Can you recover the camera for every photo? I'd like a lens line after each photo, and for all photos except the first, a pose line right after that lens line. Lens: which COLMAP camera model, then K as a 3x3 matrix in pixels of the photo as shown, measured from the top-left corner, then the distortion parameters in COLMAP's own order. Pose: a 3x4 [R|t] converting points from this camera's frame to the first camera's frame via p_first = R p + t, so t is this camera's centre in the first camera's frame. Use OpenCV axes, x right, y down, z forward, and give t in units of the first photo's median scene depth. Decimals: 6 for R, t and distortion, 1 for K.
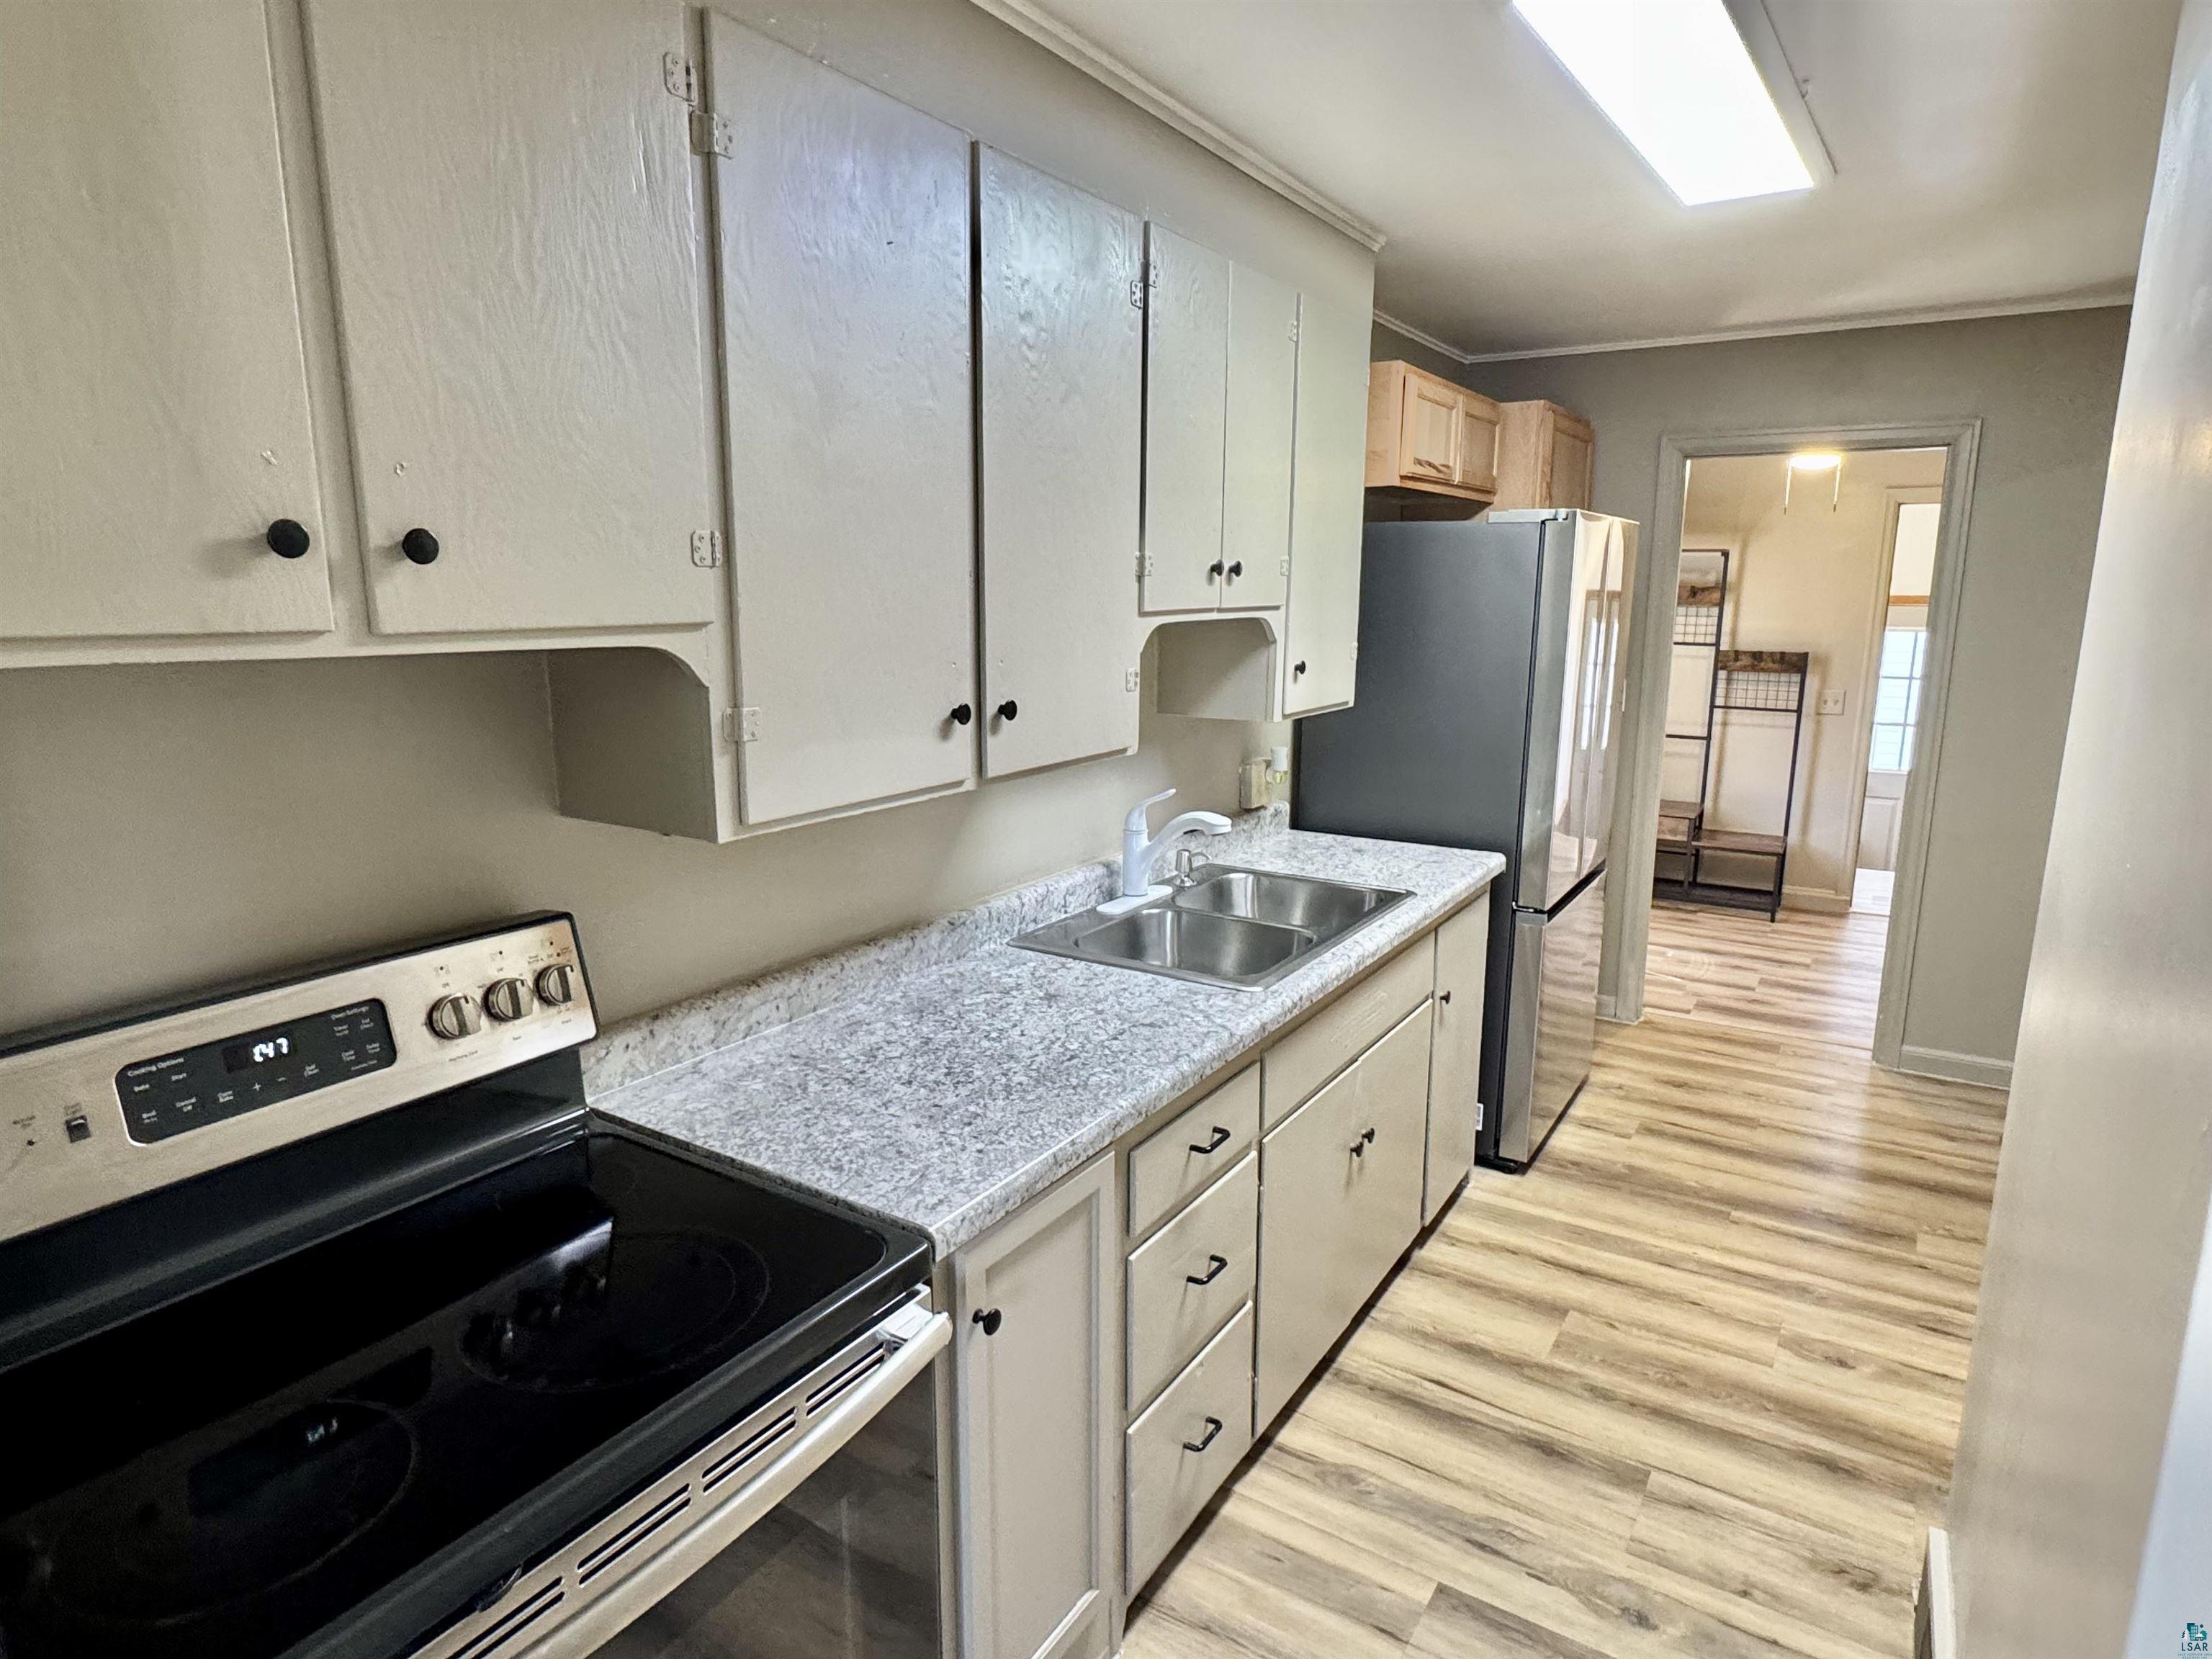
lens RADIAL K [[1244.4, 0, 1106.0], [0, 1244.4, 829.5], [0, 0, 1]] dist [-0.001126, 0.000592]
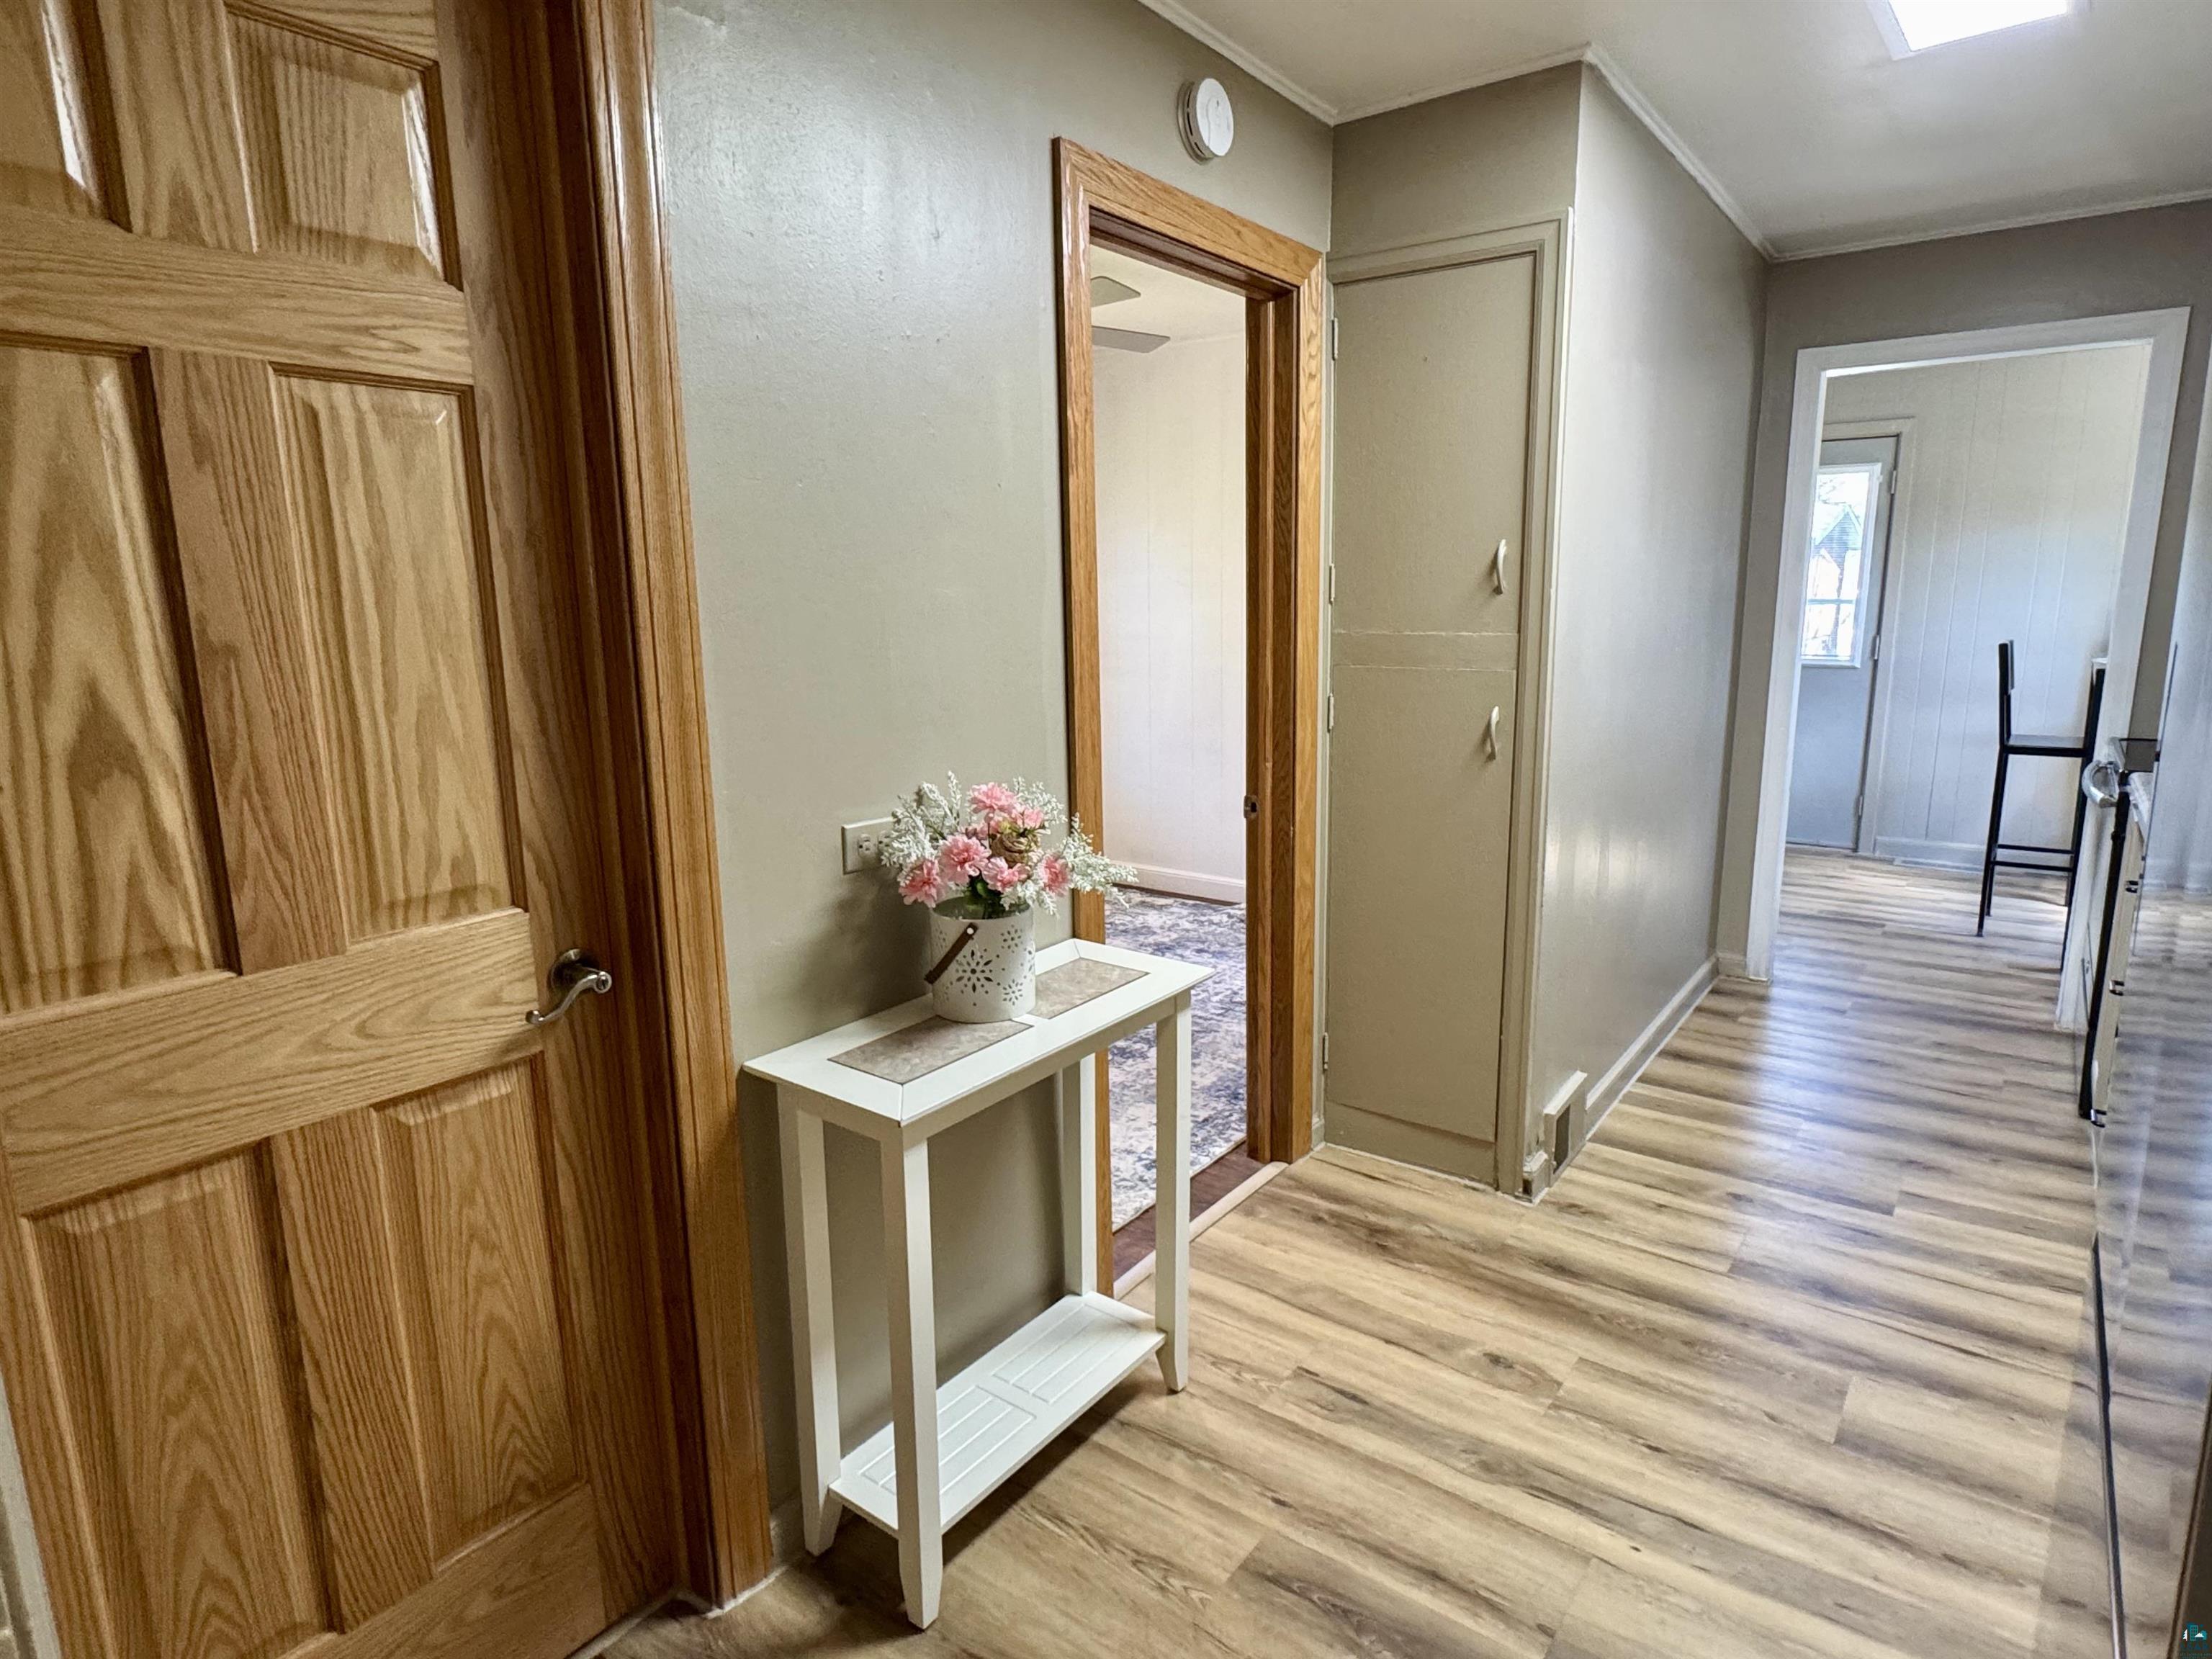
lens RADIAL K [[1244.4, 0, 1106.0], [0, 1244.4, 829.5], [0, 0, 1]] dist [-0.001126, 0.000592]
pose [[-0.997258, 0.001330, 0.073995, 0.841110], [0.029182, 0.925896, 0.376649, -0.263352], [-0.068011, 0.377775, -0.923396, 1.771832]]
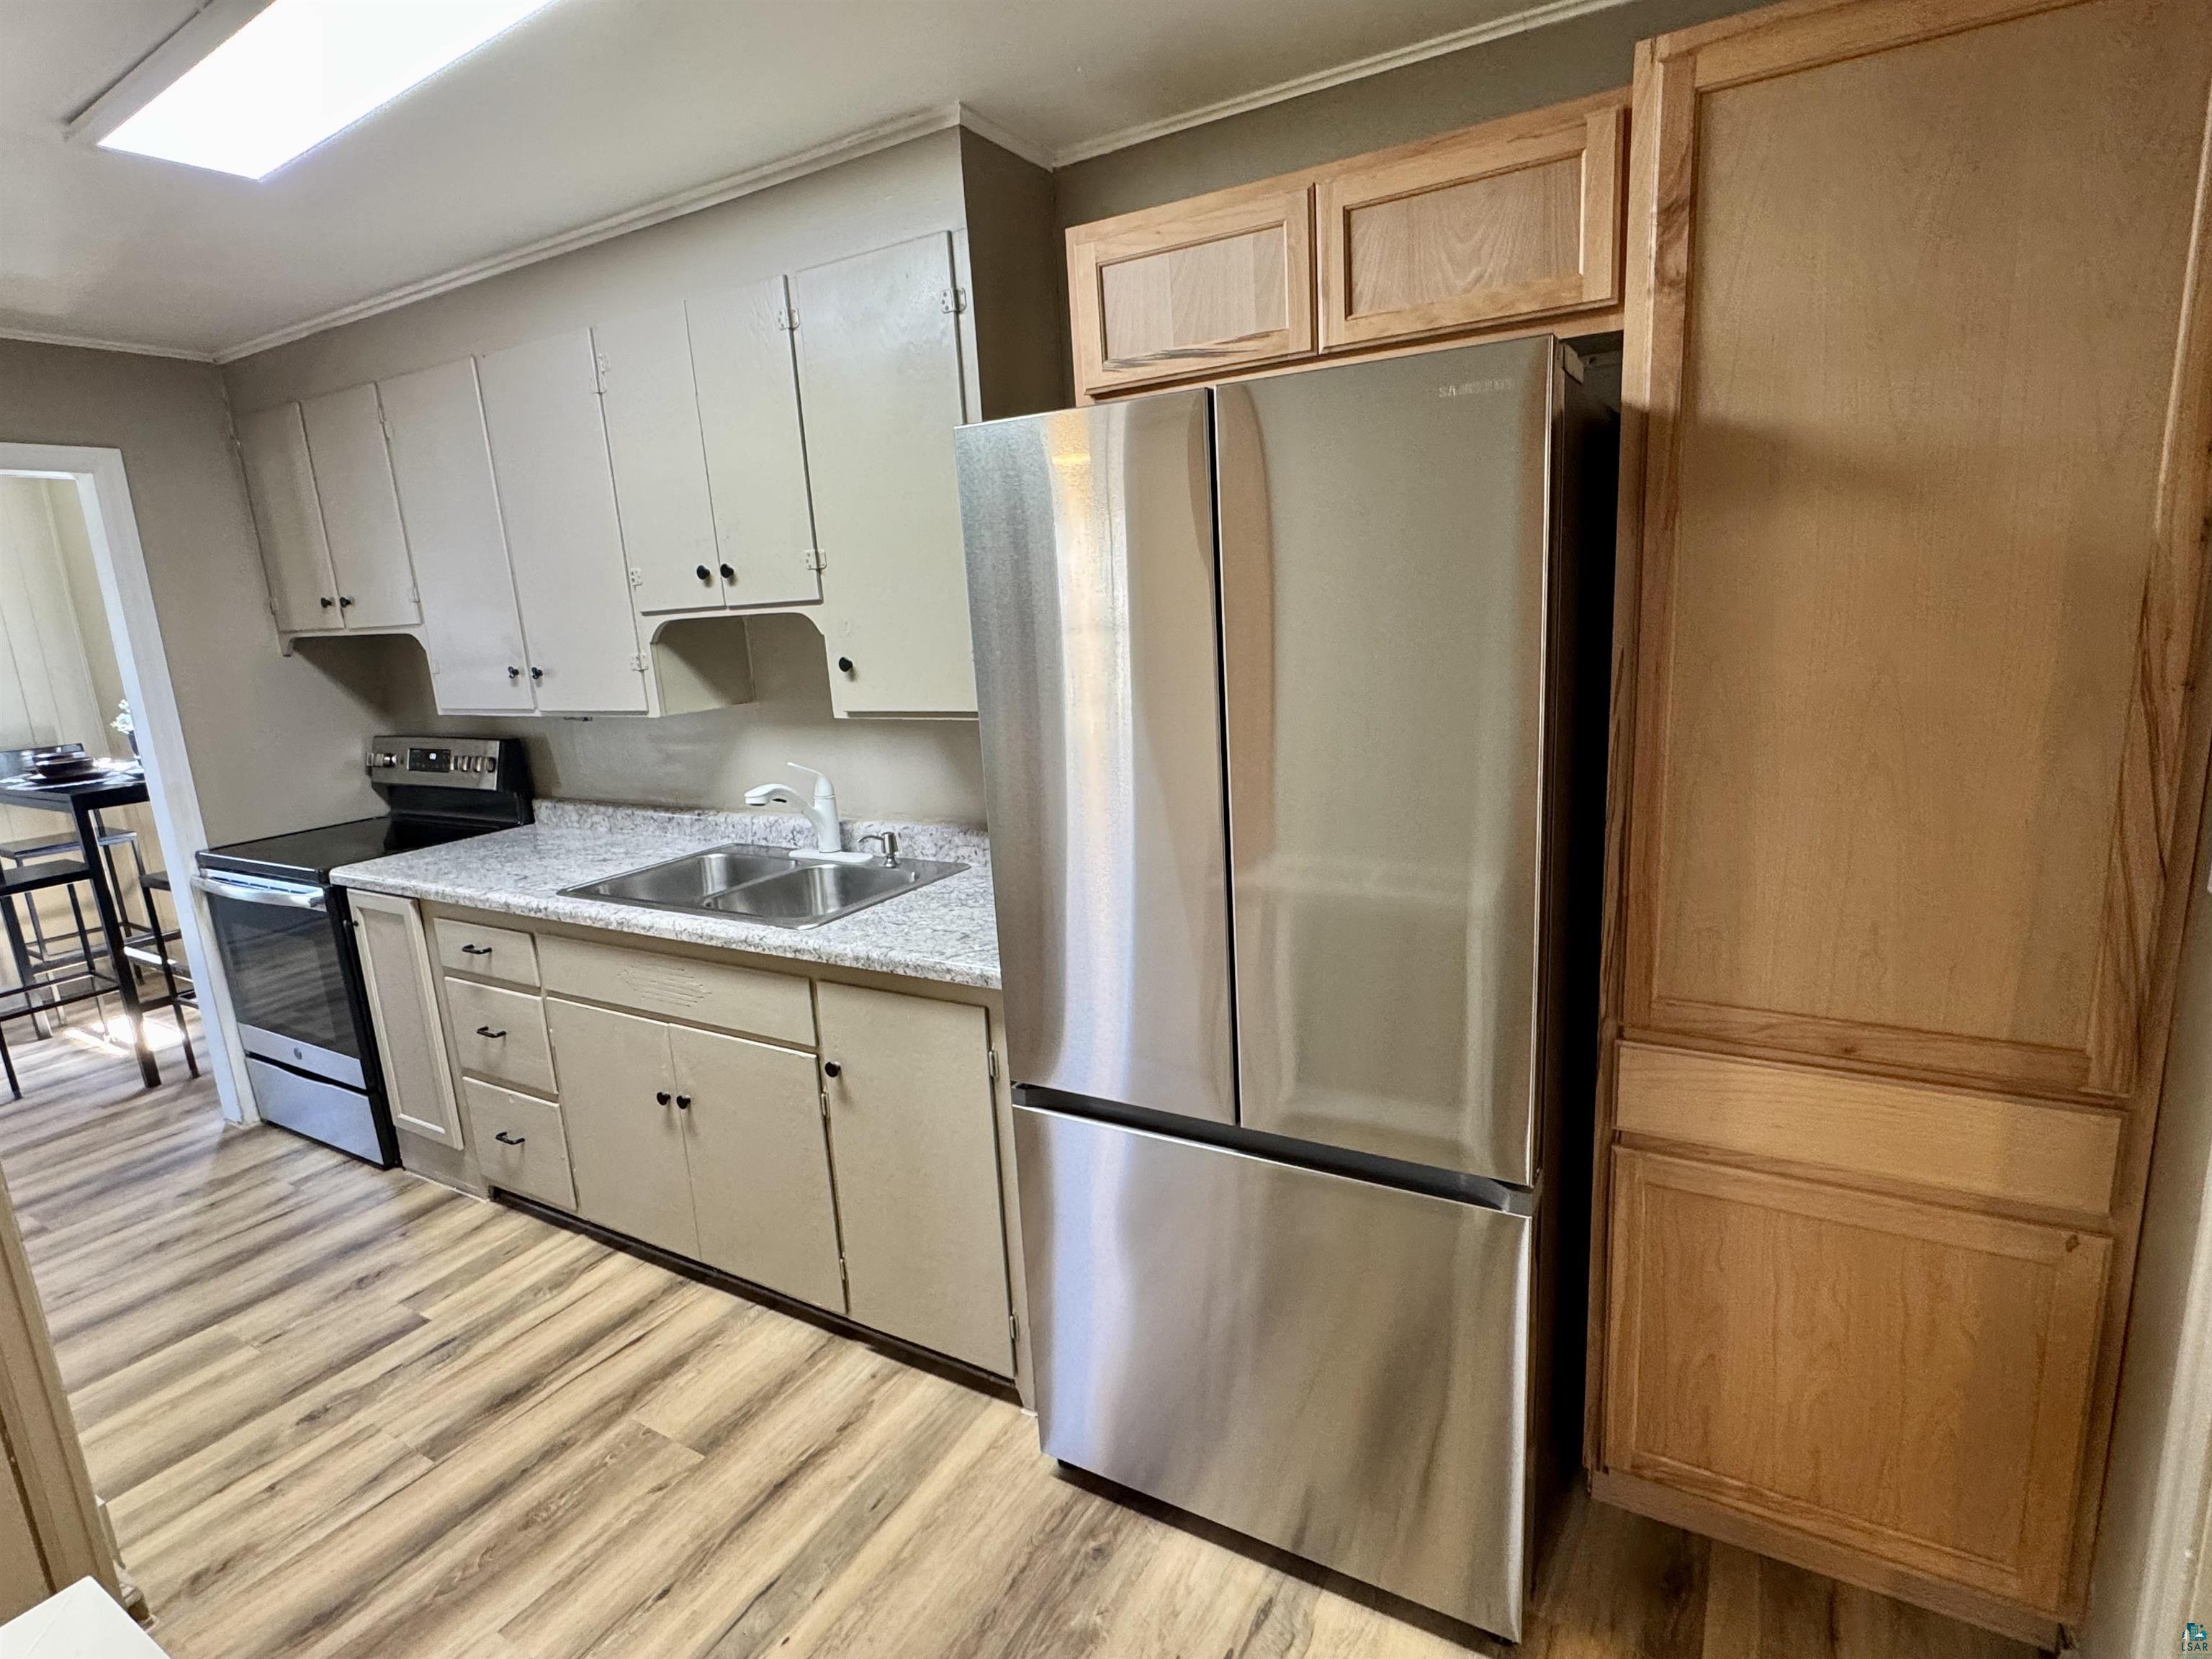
lens RADIAL K [[1122.0, 0, 1120.8], [0, 1122.0, 826.8], [0, 0, 1]] dist [-0.000705, -0.001671]
pose [[0.042975, 0.199538, -0.978947, 1.168593], [-0.139496, 0.971453, 0.191886, -0.230908], [0.989290, 0.128313, 0.069583, 1.322381]]
